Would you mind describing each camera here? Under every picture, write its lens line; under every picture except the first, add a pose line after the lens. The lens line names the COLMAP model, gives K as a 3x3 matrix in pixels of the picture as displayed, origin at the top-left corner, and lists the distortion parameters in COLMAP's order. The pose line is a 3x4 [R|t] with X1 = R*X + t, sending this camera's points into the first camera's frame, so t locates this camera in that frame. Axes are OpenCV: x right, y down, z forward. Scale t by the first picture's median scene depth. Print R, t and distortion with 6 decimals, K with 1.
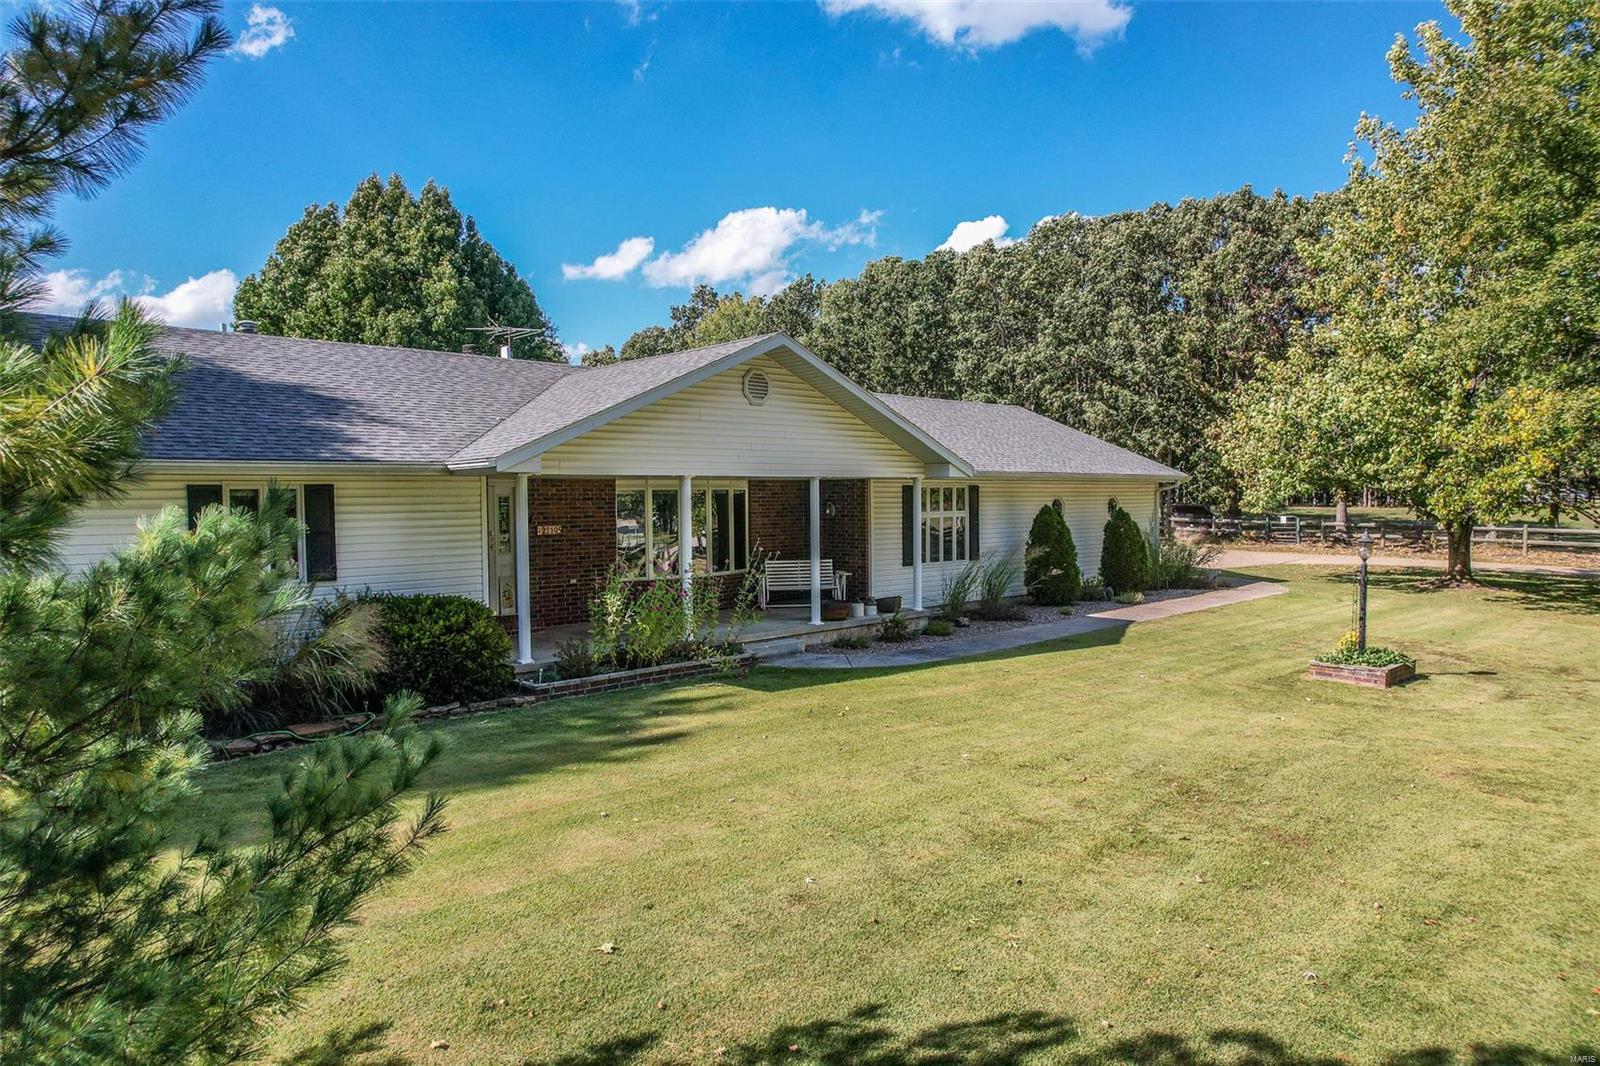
lens RADIAL K [[1060.5, 0, 795.2], [0, 1060.5, 529.4], [0, 0, 1]] dist [-0.049799, 0.045152]
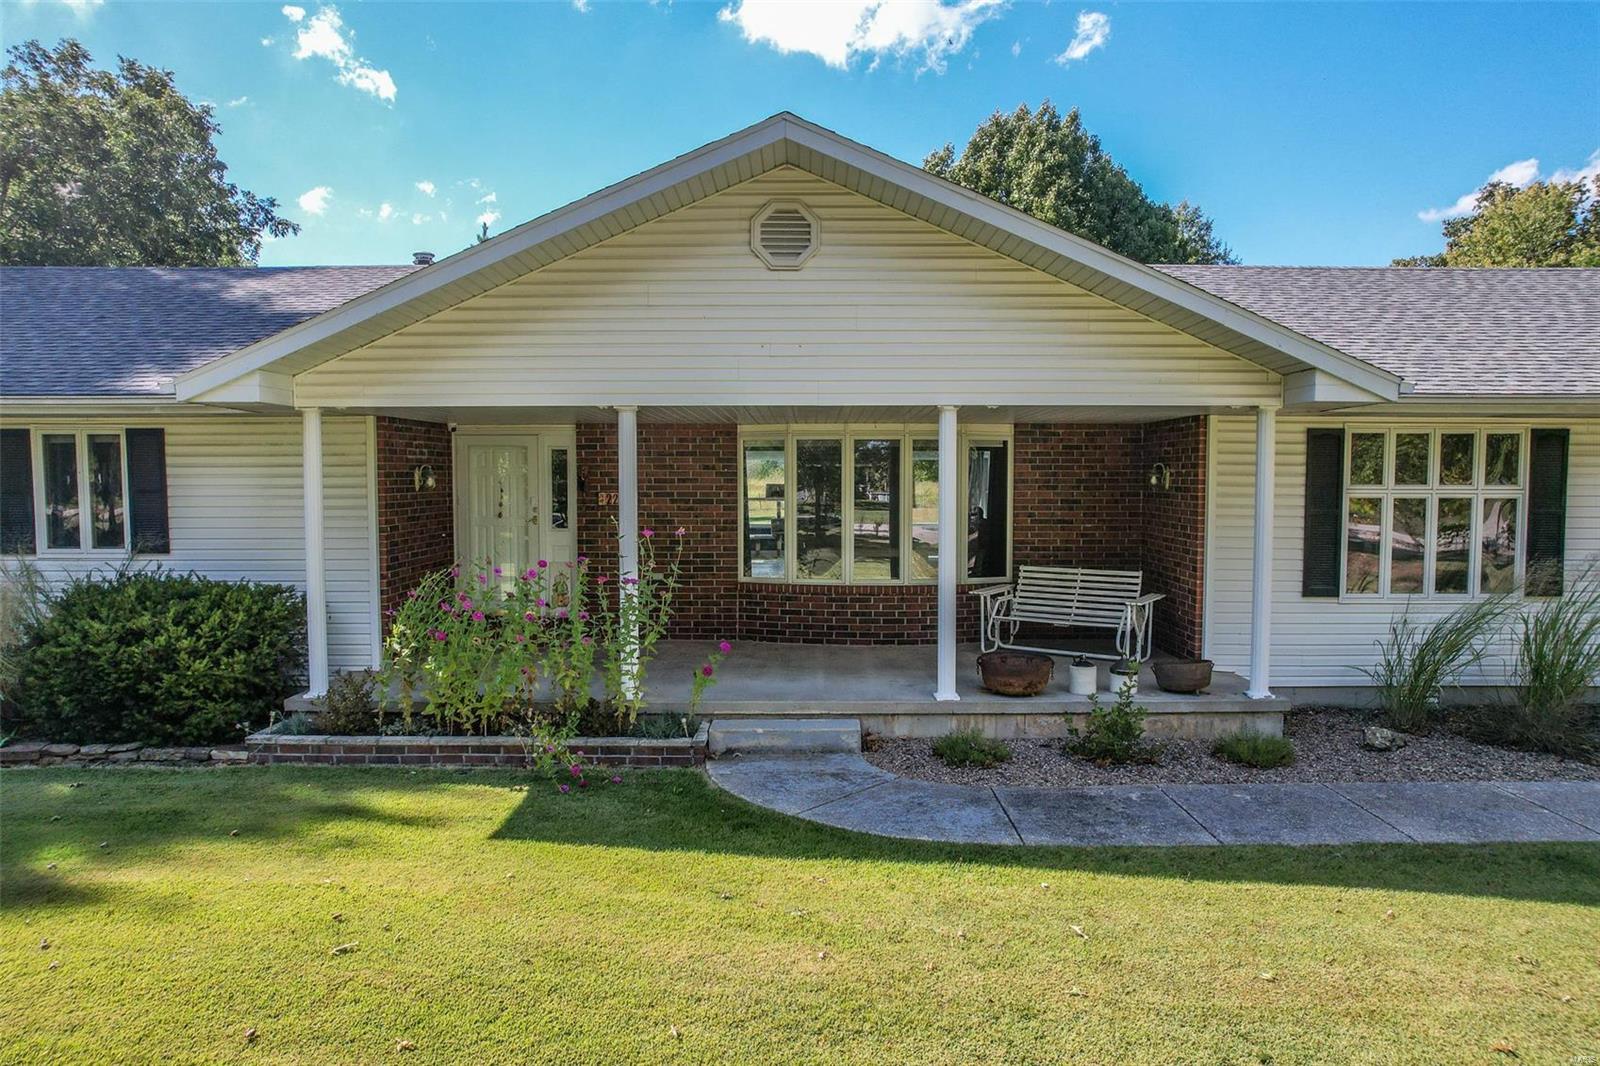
lens RADIAL K [[1068.7, 0, 808.0], [0, 1068.7, 535.2], [0, 0, 1]] dist [-0.086916, 0.099105]
pose [[0.706024, 0.050261, -0.706402, 0.345120], [-0.029327, 0.998698, 0.041747, -0.008272], [0.707580, -0.008758, 0.706579, 0.626655]]
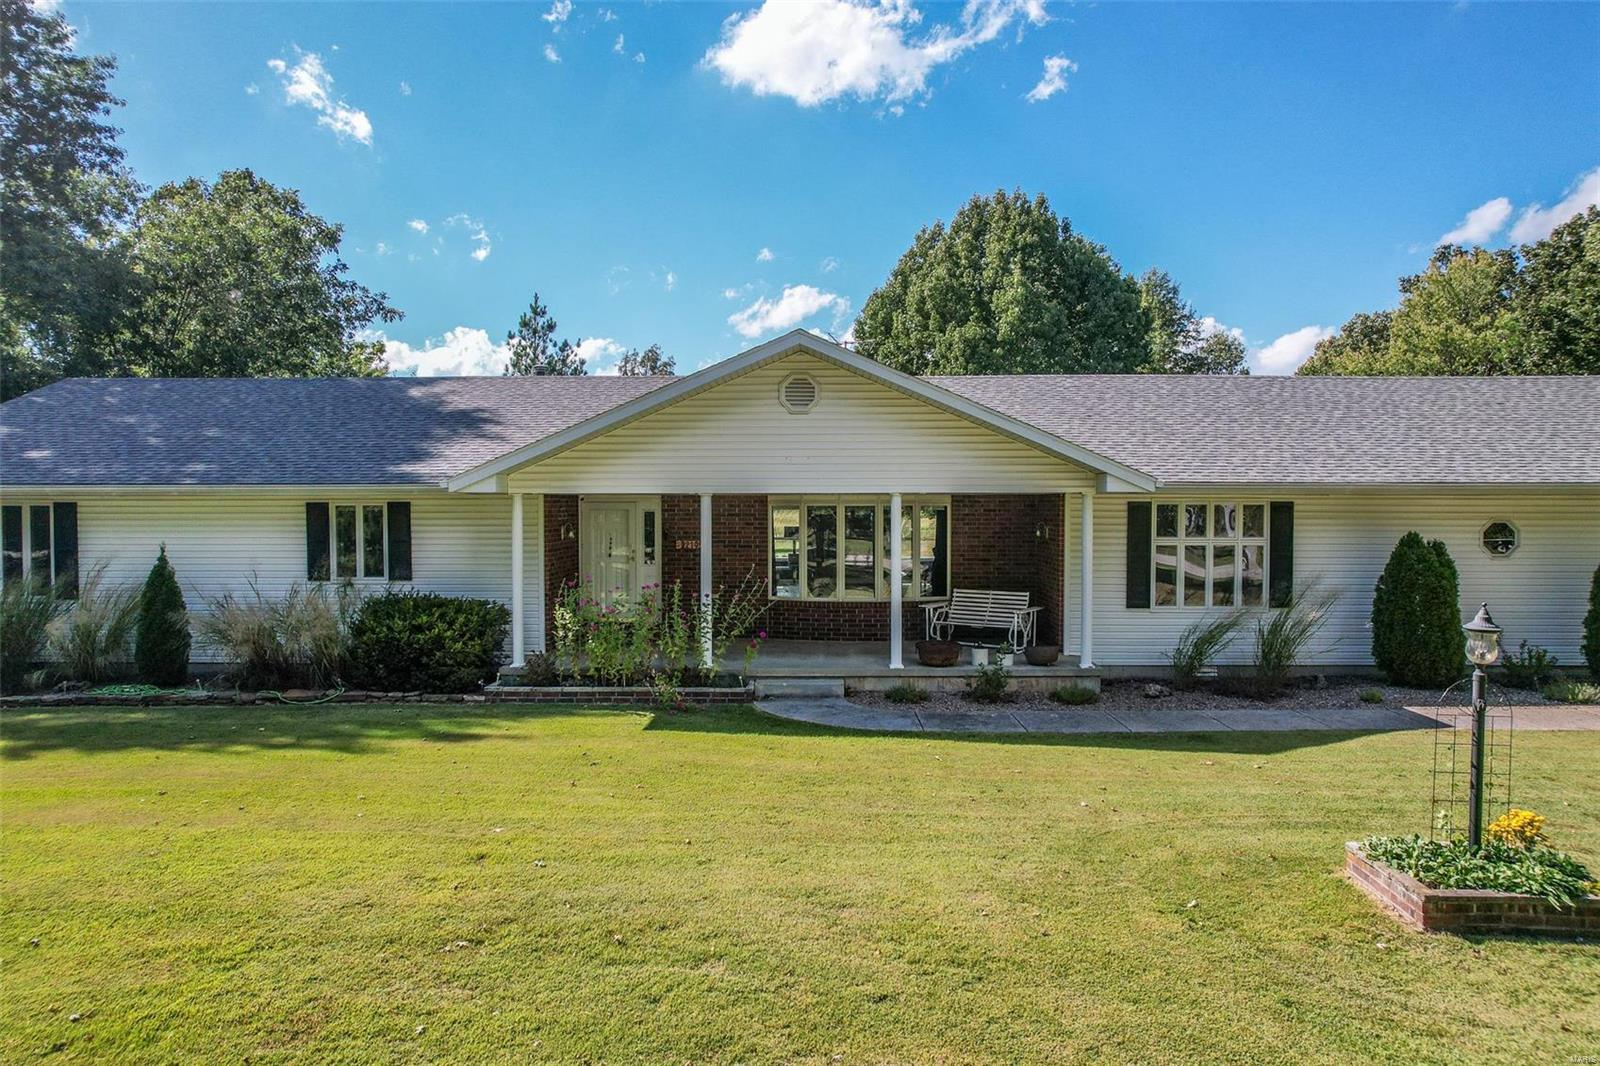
lens RADIAL K [[1060.5, 0, 795.2], [0, 1060.5, 529.4], [0, 0, 1]] dist [-0.049799, 0.045152]
pose [[0.688580, 0.026459, -0.724677, 0.603259], [-0.028375, 0.999552, 0.009533, -0.027848], [0.724605, 0.013999, 0.689023, 0.377798]]
